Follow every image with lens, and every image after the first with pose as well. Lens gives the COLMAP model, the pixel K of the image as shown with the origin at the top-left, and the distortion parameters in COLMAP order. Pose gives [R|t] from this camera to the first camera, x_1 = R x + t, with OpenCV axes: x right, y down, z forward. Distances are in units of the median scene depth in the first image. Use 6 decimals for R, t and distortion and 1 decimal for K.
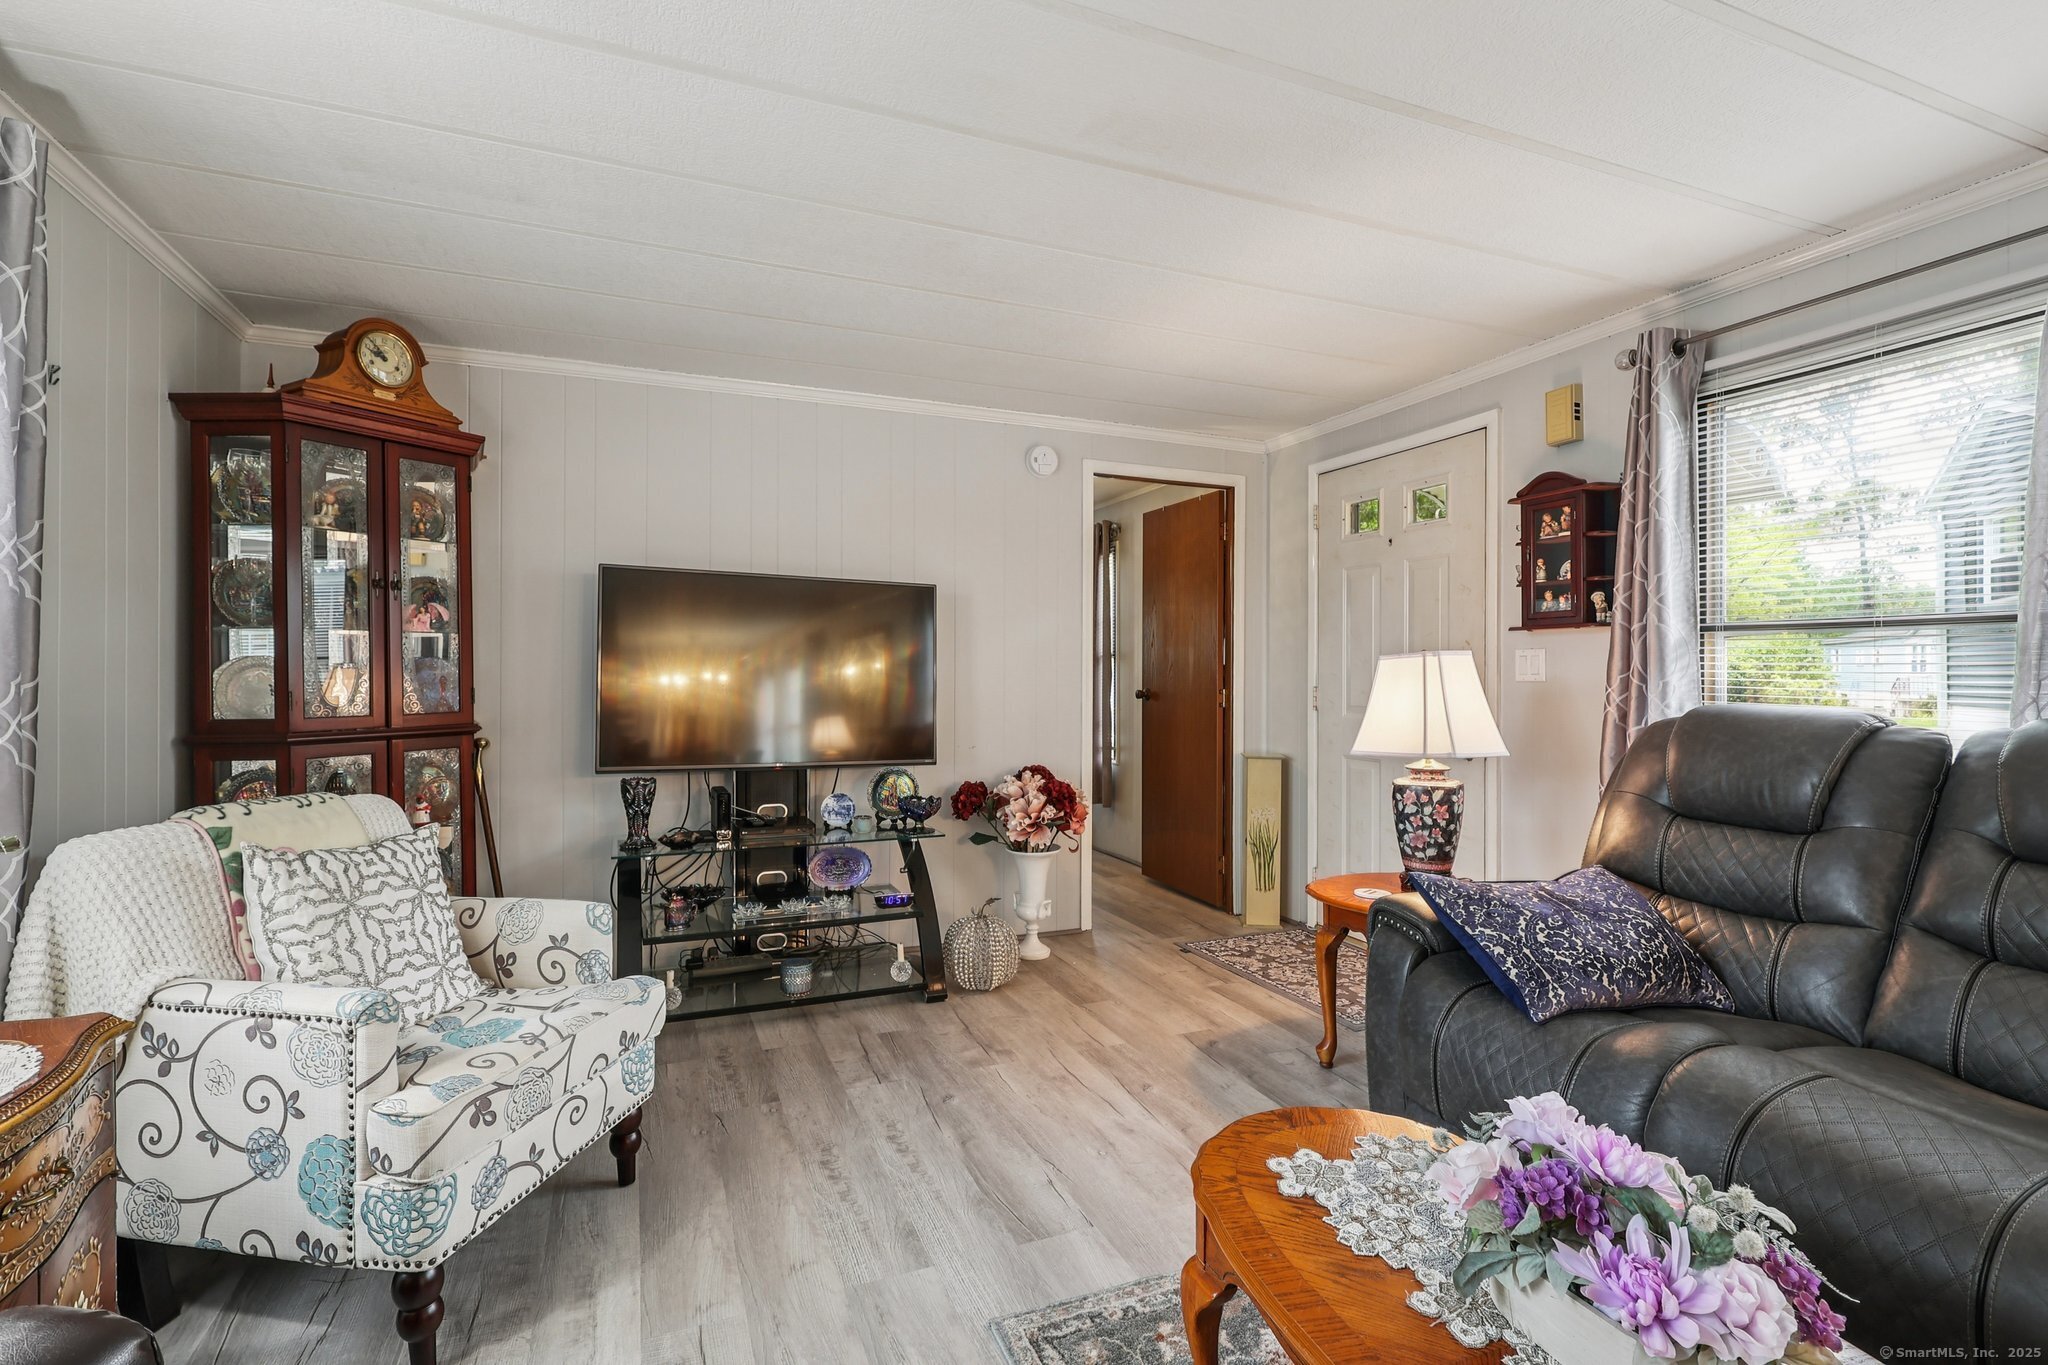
lens RADIAL K [[944.2, 0, 1021.1], [0, 944.2, 682.5], [0, 0, 1]] dist [-0.004716, 0.000248]
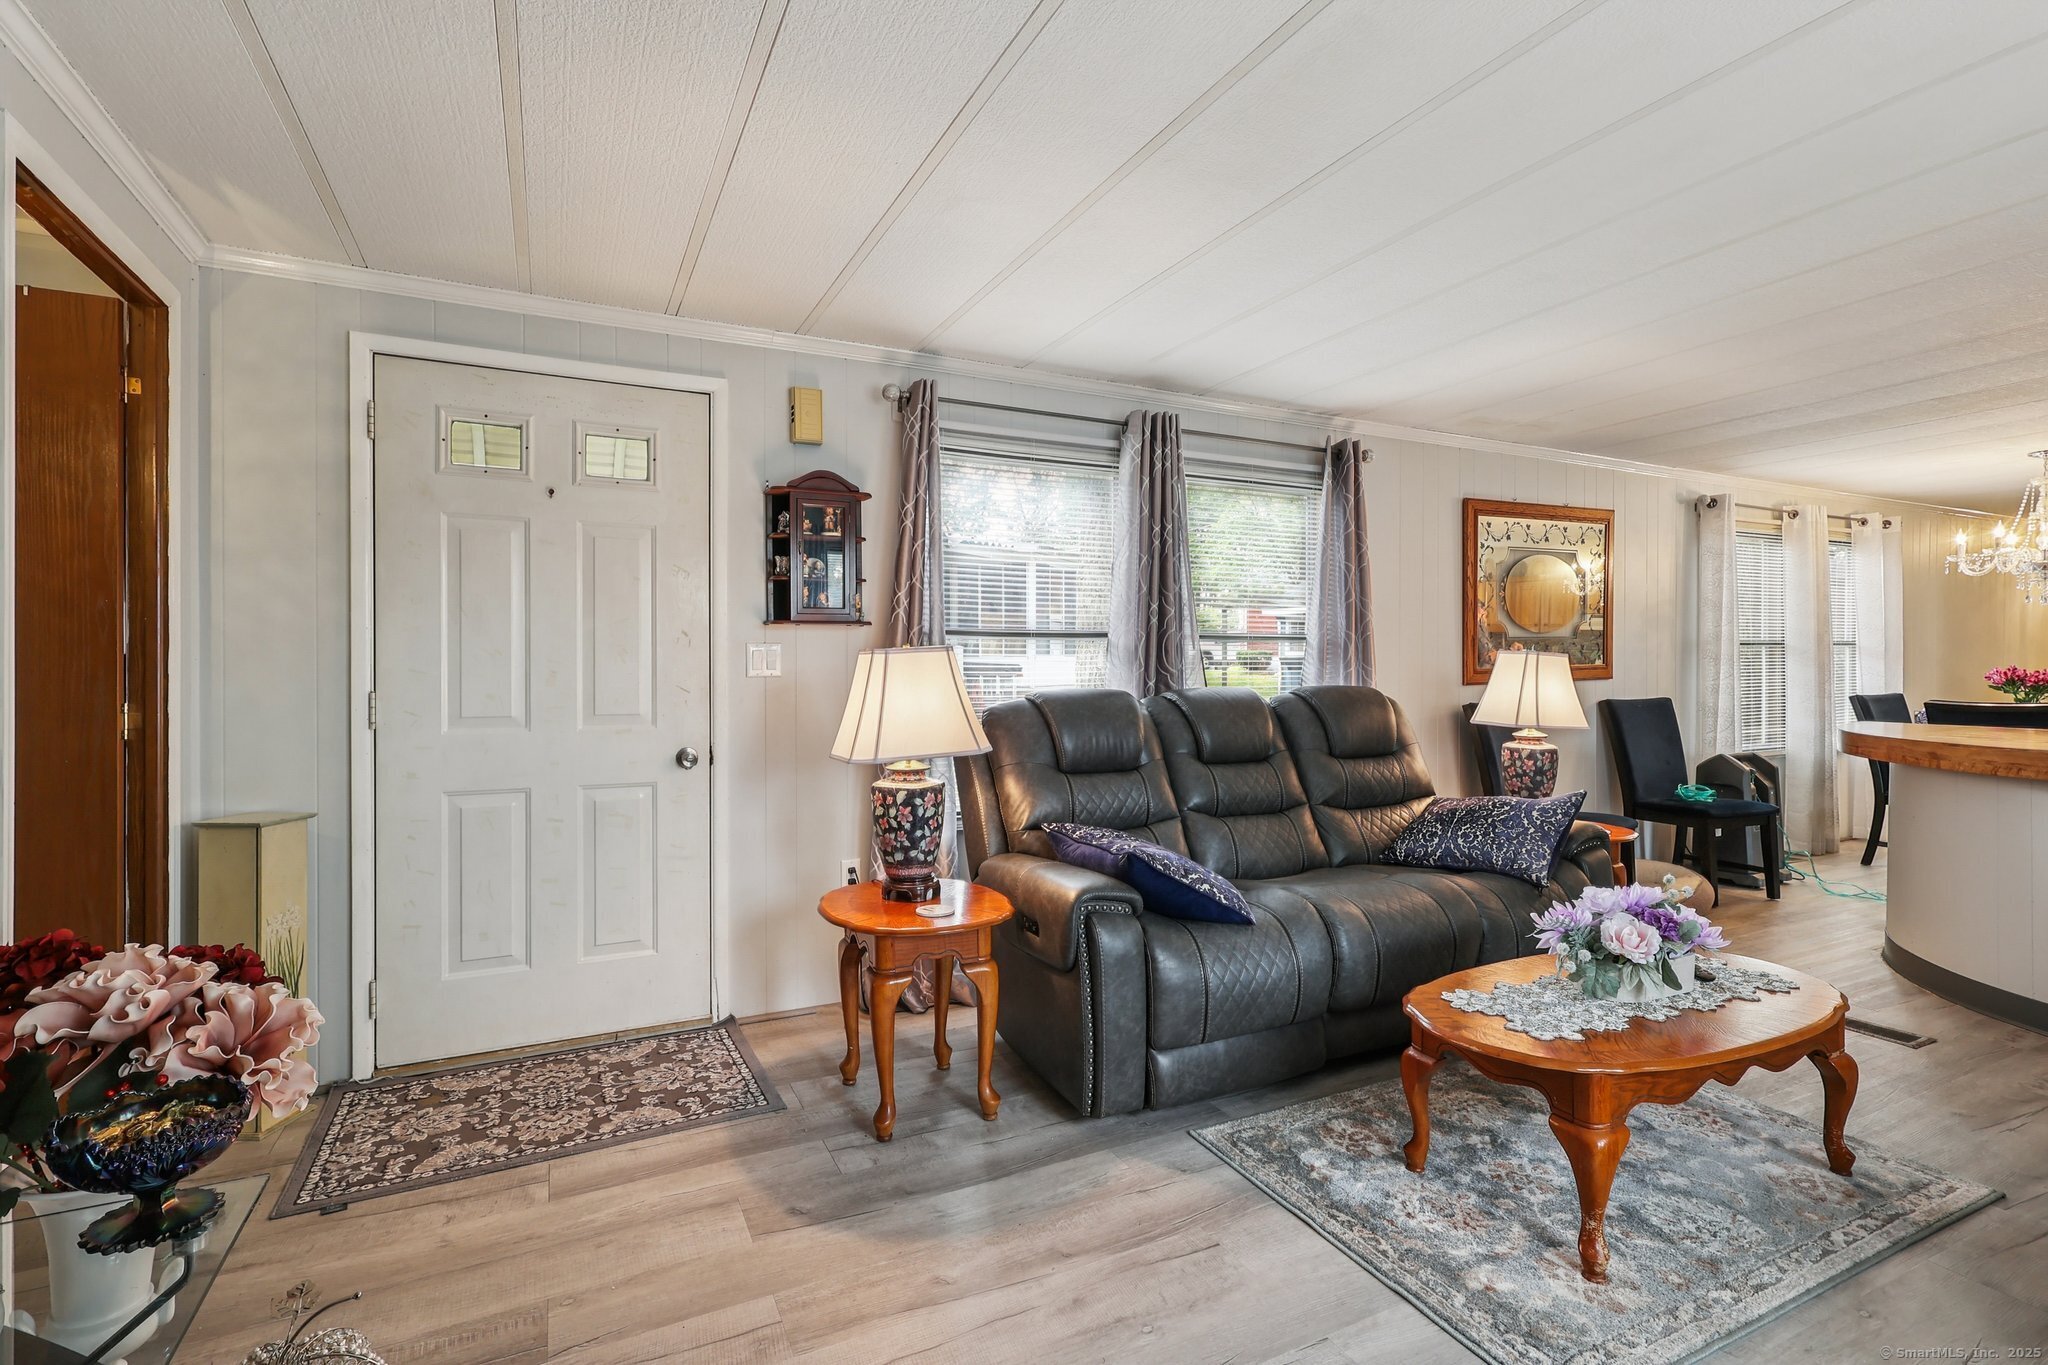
lens RADIAL K [[944.2, 0, 1015.2], [0, 944.2, 674.7], [0, 0, 1]] dist [-0.004716, 0.000248]
pose [[-0.065250, -0.007464, 0.997841, -0.495162], [0.013194, 0.999878, 0.008342, -0.008524], [-0.997782, 0.013710, -0.065144, 0.904464]]
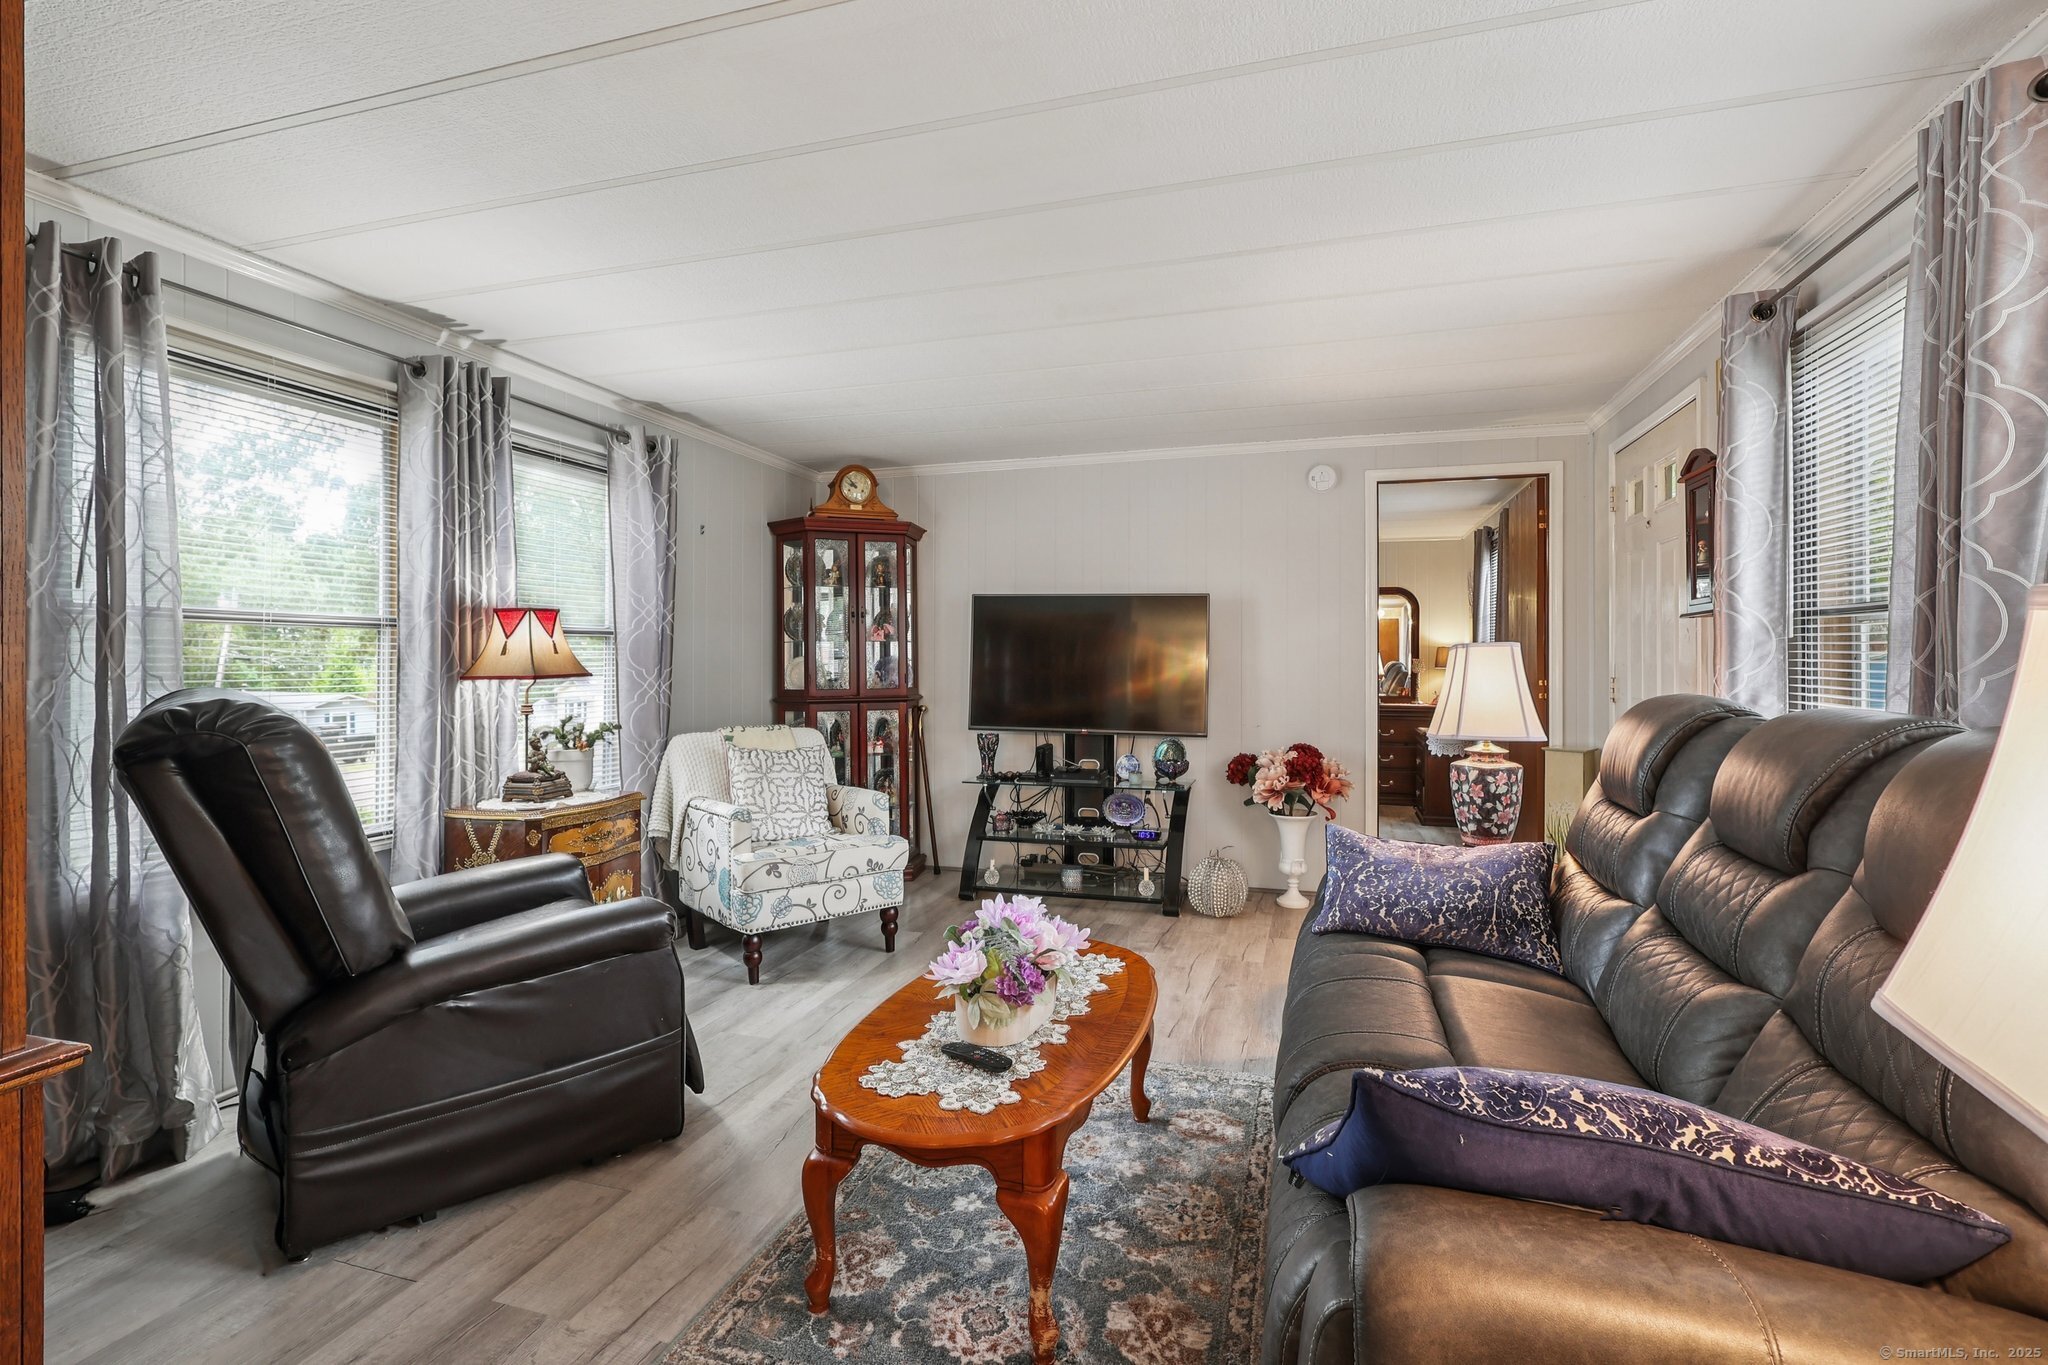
lens RADIAL K [[944.2, 0, 1019.3], [0, 944.2, 672.6], [0, 0, 1]] dist [-0.004716, 0.000248]
pose [[0.771594, 0.003026, -0.636108, 0.700236], [-0.004606, 0.999989, -0.000830, 0.004299], [0.636099, 0.003570, 0.771600, -0.171640]]
